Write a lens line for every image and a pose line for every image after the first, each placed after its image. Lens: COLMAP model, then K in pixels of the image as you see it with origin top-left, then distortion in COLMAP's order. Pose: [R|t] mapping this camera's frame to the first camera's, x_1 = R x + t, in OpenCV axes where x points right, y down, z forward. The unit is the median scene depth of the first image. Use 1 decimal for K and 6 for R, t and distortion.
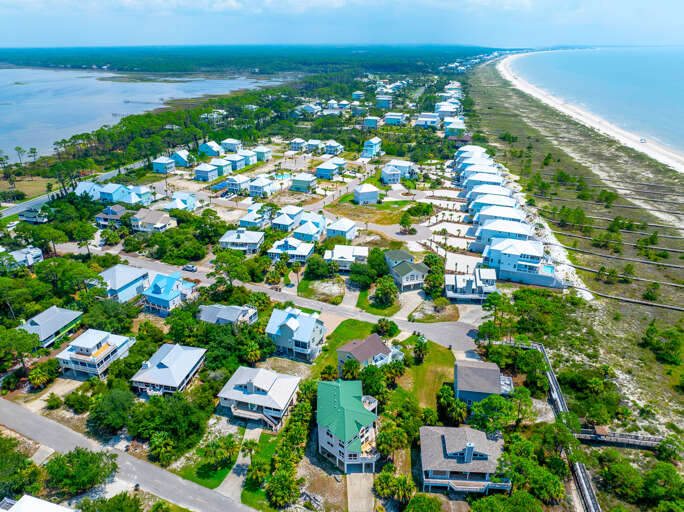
lens RADIAL K [[480.8, 0, 345.1], [0, 480.8, 254.9], [0, 0, 1]] dist [-0.034738, 0.001328]
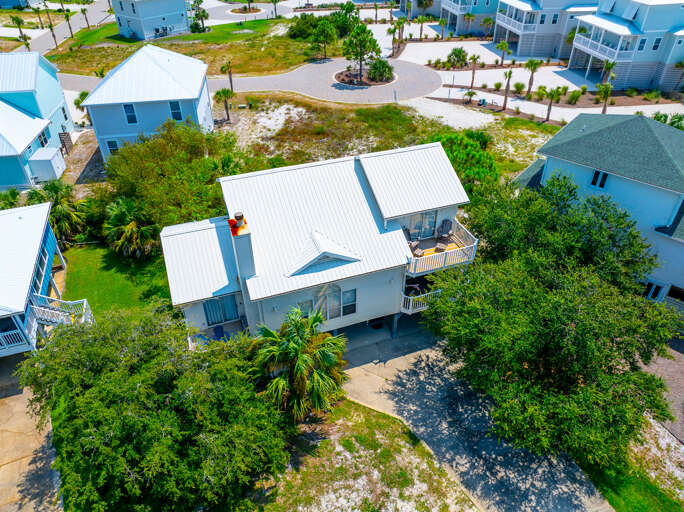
lens RADIAL K [[480.8, 0, 345.1], [0, 480.8, 254.9], [0, 0, 1]] dist [-0.034738, 0.001328]
pose [[0.848255, -0.315516, 0.425338, -0.048138], [0.215298, 0.939237, 0.267358, -0.025622], [-0.483849, -0.135213, 0.864643, 0.739417]]
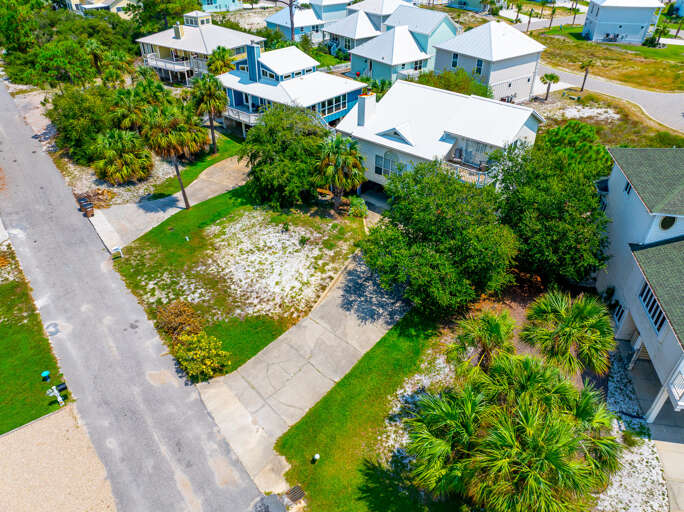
lens RADIAL K [[480.8, 0, 345.1], [0, 480.8, 254.9], [0, 0, 1]] dist [-0.034738, 0.001328]
pose [[0.877385, 0.283813, -0.386840, 0.061973], [-0.201692, 0.949753, 0.239352, 0.008121], [0.435334, -0.131981, 0.890542, 0.661612]]
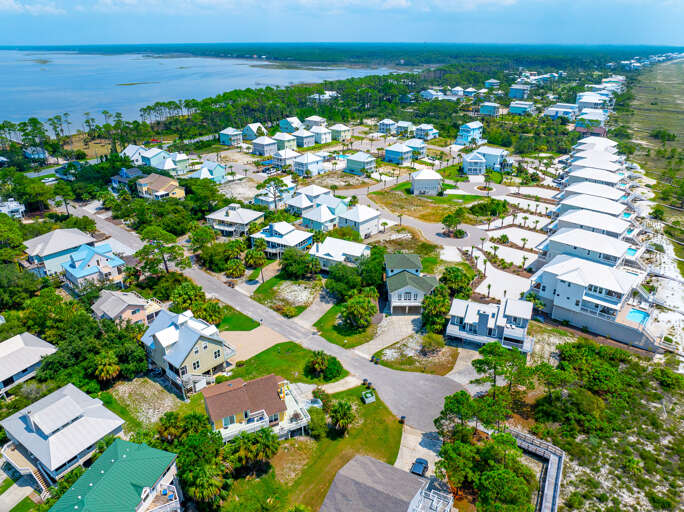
lens RADIAL K [[480.8, 0, 345.1], [0, 480.8, 254.9], [0, 0, 1]] dist [-0.034738, 0.001328]
pose [[0.950887, 0.126805, -0.282371, 0.188395], [-0.126169, 0.991797, 0.020512, -0.010332], [0.282656, 0.016122, 0.959086, 0.256017]]
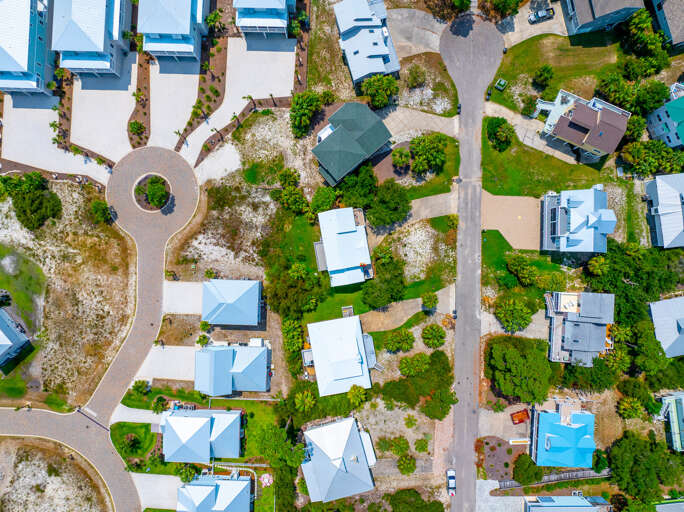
lens RADIAL K [[480.8, 0, 345.1], [0, 480.8, 254.9], [0, 0, 1]] dist [-0.034738, 0.001328]
pose [[-0.369099, -0.929147, 0.021268, -0.016412], [0.374009, -0.127546, 0.918613, -0.458453], [-0.850813, 0.347013, 0.394586, 0.662714]]
